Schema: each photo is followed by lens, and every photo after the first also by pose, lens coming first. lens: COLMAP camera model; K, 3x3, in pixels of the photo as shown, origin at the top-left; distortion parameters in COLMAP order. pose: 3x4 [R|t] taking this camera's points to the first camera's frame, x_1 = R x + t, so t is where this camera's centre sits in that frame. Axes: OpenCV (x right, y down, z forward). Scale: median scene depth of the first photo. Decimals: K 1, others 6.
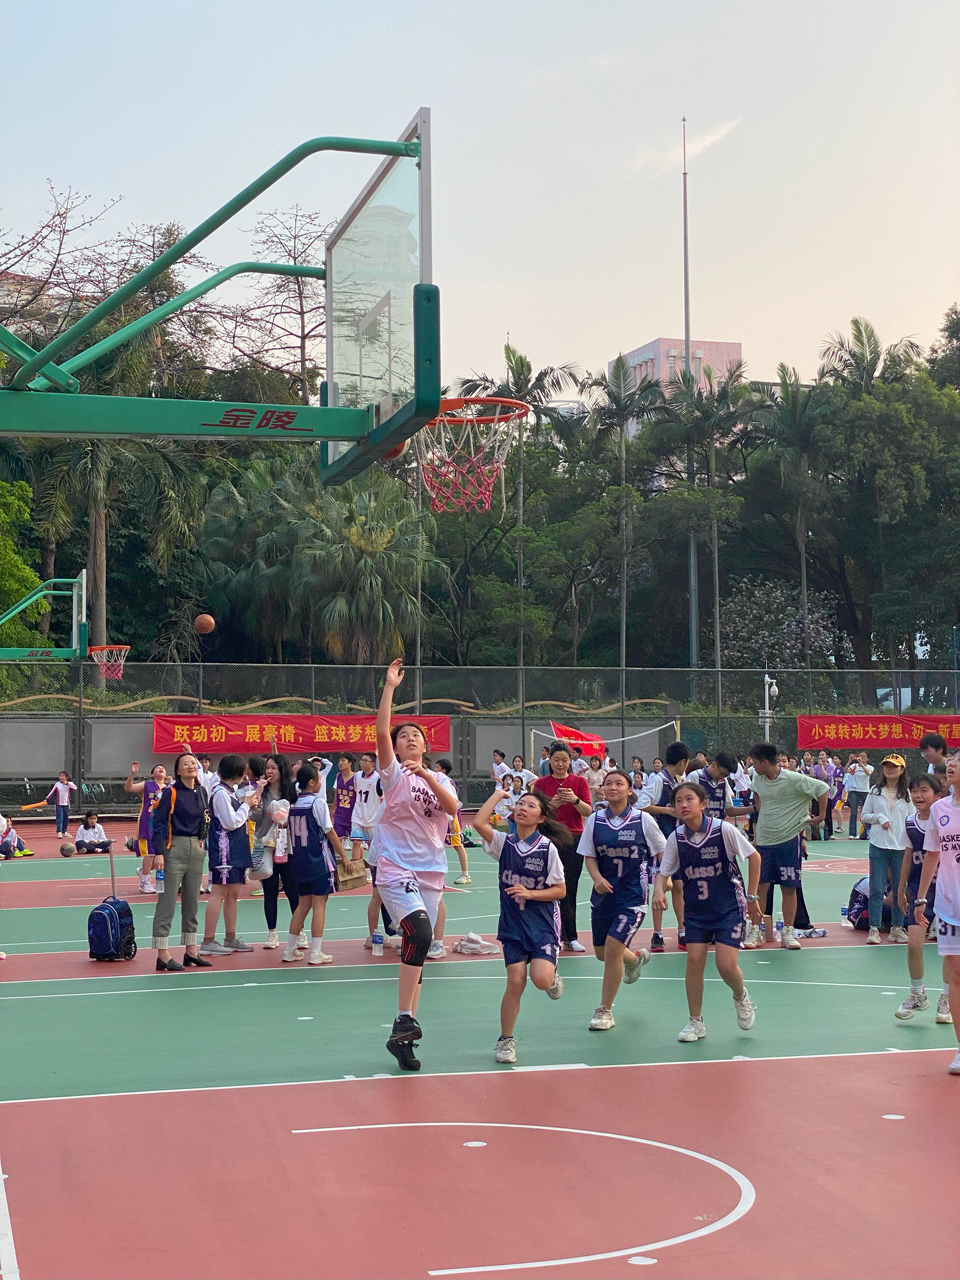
lens RADIAL K [[1811.1, 0, 480.0], [0, 1811.1, 640.0], [0, 0, 1]] dist [0.165239, -0.378328]
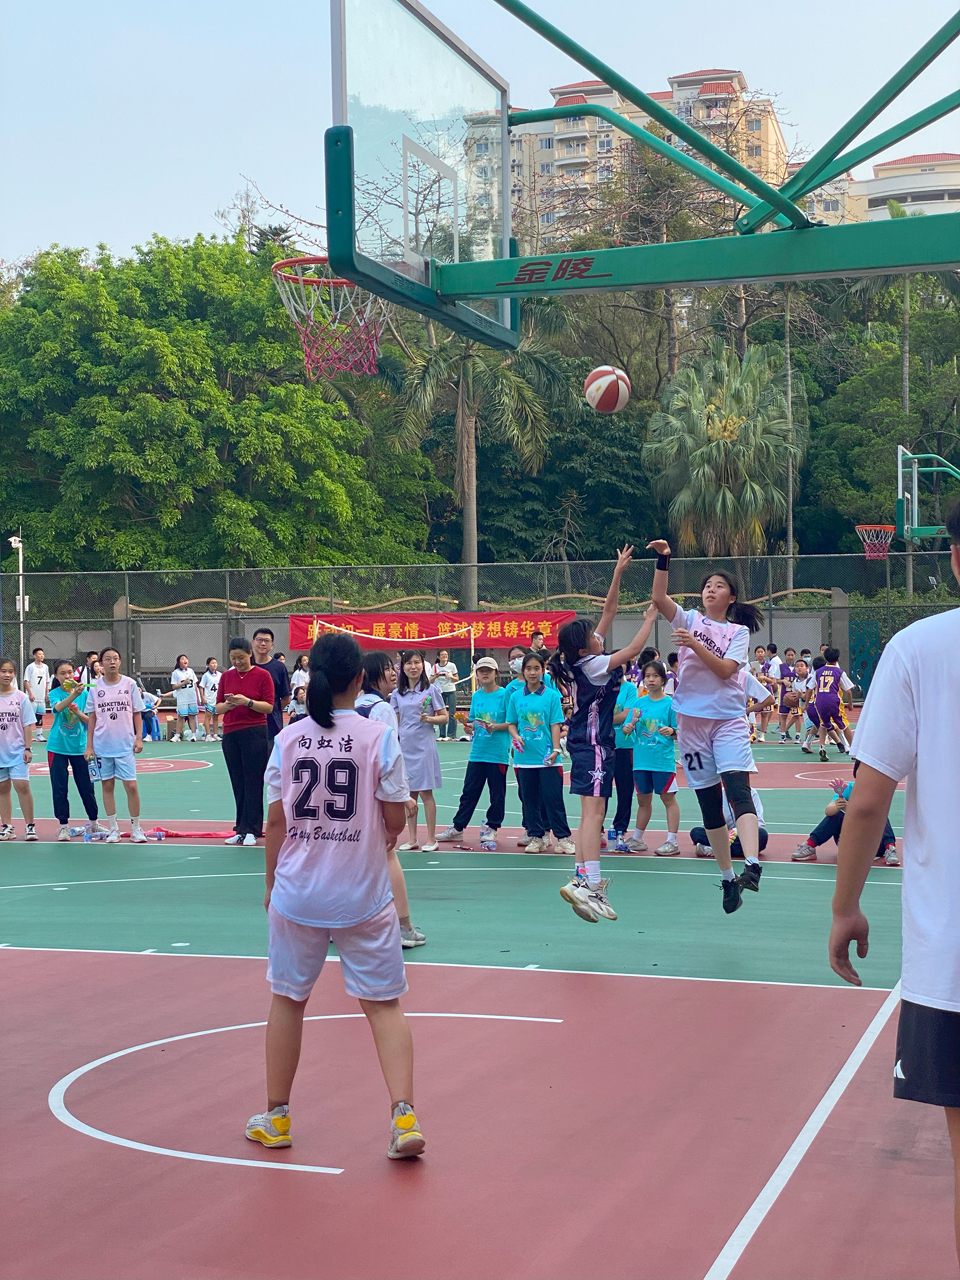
lens RADIAL K [[1811.1, 0, 480.0], [0, 1811.1, 640.0], [0, 0, 1]] dist [0.165239, -0.378328]
pose [[0.834380, -0.004551, -0.551170, 0.354161], [0.039321, 0.997910, 0.051286, 0.003118], [0.549785, -0.064464, 0.832815, 0.100004]]
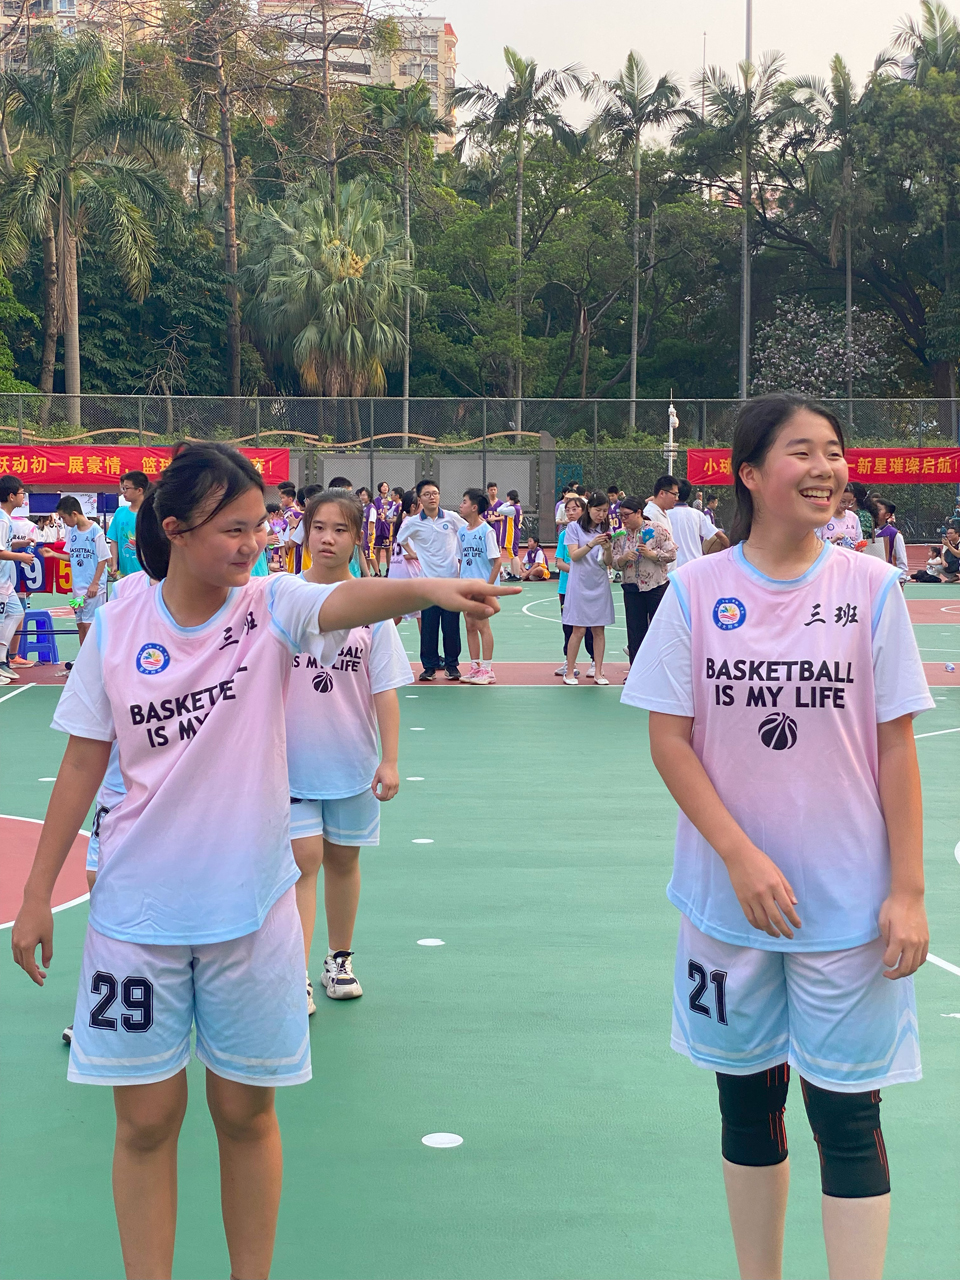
lens RADIAL K [[1811.1, 0, 480.0], [0, 1811.1, 640.0], [0, 0, 1]] dist [0.165239, -0.378328]
pose [[0.975687, 0.025346, -0.217697, 0.216300], [0.006789, 0.989319, 0.145611, 0.001411], [0.219062, -0.143549, 0.965093, 0.045569]]
